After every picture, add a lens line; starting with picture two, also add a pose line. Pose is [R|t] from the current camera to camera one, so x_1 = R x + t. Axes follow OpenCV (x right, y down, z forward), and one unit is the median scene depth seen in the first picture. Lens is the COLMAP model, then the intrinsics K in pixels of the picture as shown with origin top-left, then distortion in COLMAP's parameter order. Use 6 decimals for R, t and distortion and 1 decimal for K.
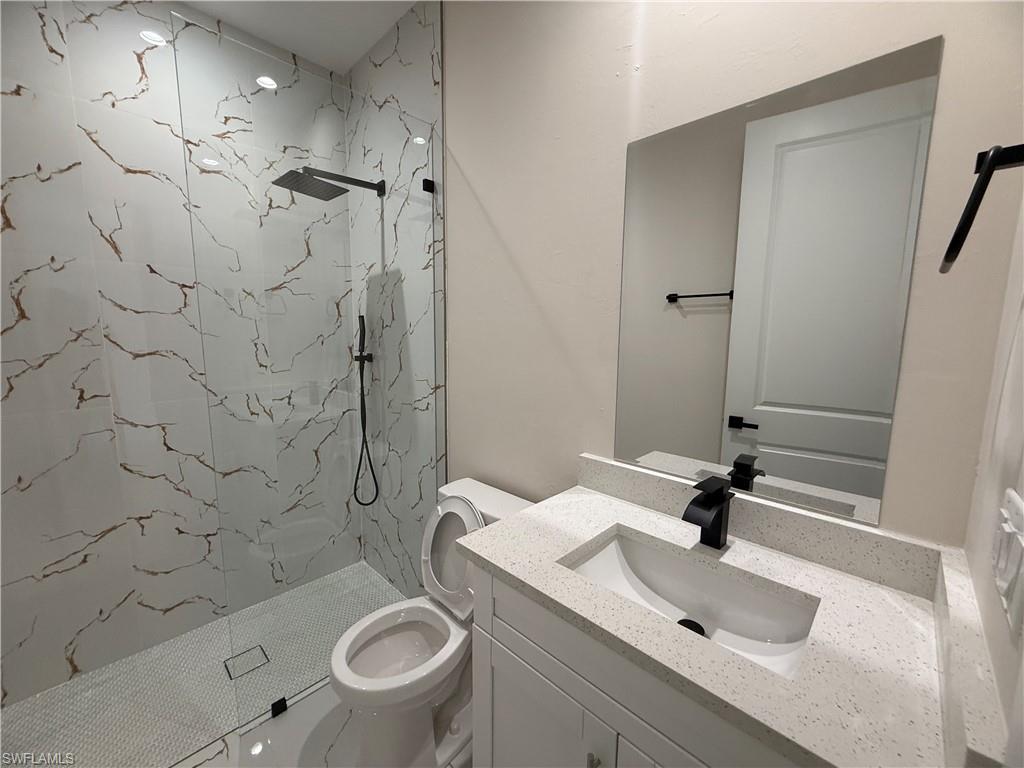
lens RADIAL K [[407.3, 0, 509.8], [0, 407.3, 385.0], [0, 0, 1]] dist [-0.000578, 0.000730]
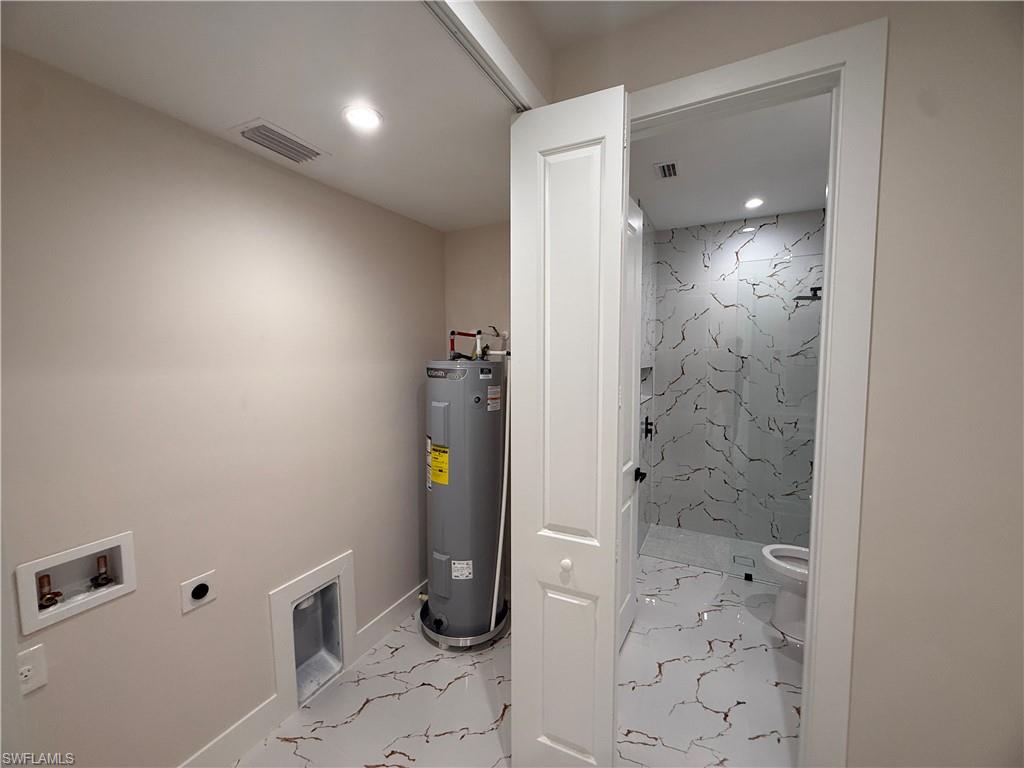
lens RADIAL K [[407.3, 0, 509.8], [0, 407.3, 385.0], [0, 0, 1]] dist [-0.000578, 0.000730]
pose [[0.290066, 0.061585, -0.955023, 0.765737], [-0.116885, 0.992736, 0.028516, -0.038133], [0.949842, 0.103356, 0.295158, -0.638371]]
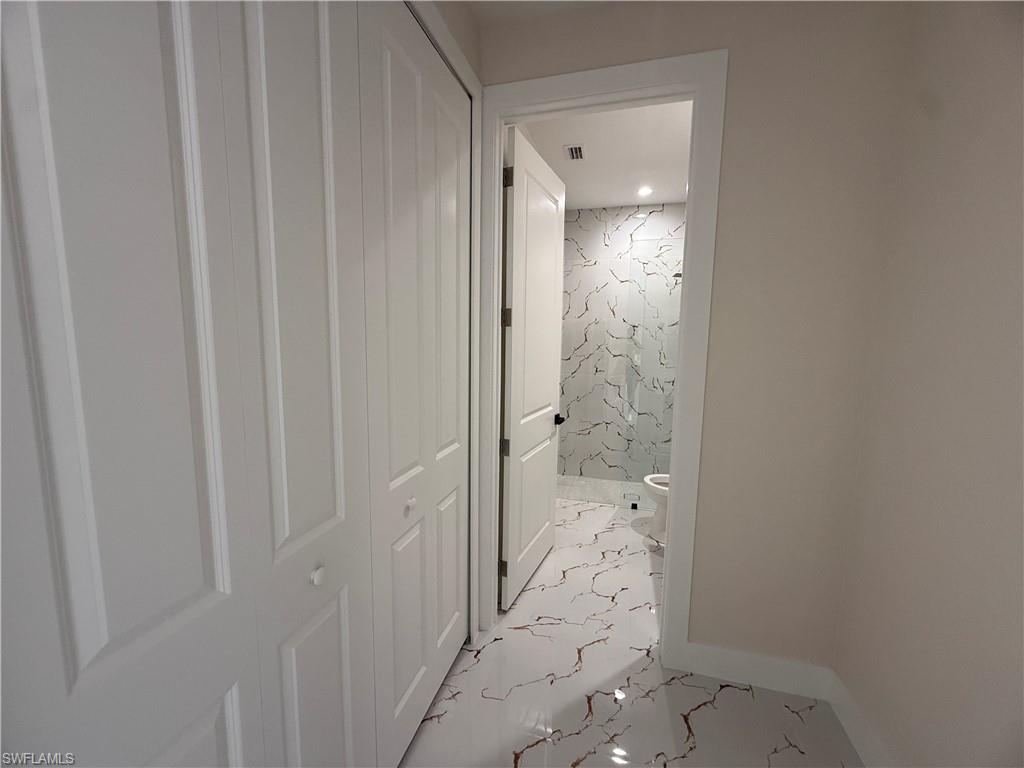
lens RADIAL K [[407.3, 0, 509.8], [0, 407.3, 385.0], [0, 0, 1]] dist [-0.000578, 0.000730]
pose [[0.486506, 0.103460, -0.867530, 0.888777], [-0.124951, 0.990996, 0.048113, 0.059841], [0.864696, 0.084991, 0.495053, -0.716157]]
